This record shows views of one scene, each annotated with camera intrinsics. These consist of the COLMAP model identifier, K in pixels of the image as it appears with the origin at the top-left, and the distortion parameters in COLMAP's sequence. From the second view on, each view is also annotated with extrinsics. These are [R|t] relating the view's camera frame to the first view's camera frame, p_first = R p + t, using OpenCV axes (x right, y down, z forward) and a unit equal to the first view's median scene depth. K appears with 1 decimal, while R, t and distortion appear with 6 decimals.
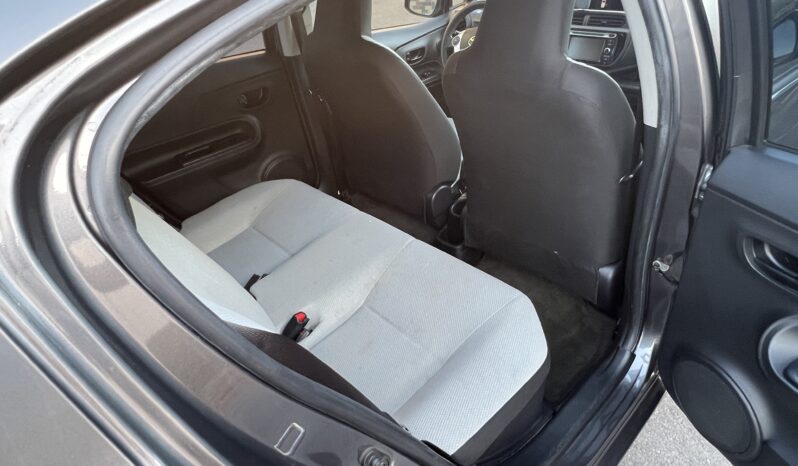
lens RADIAL K [[459.0, 0, 399.0], [0, 459.0, 233.0], [0, 0, 1]] dist [-0.000276, -0.001169]
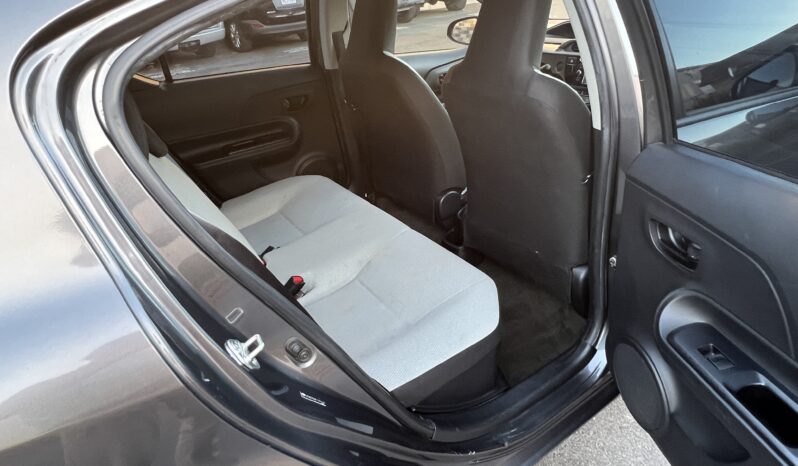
lens RADIAL K [[459.0, 0, 399.0], [0, 459.0, 233.0], [0, 0, 1]] dist [-0.000276, -0.001169]
pose [[0.987058, 0.092235, -0.131182, 0.147091], [-0.100552, 0.993225, -0.058245, 0.086689], [0.124921, 0.070682, 0.989646, -0.106211]]
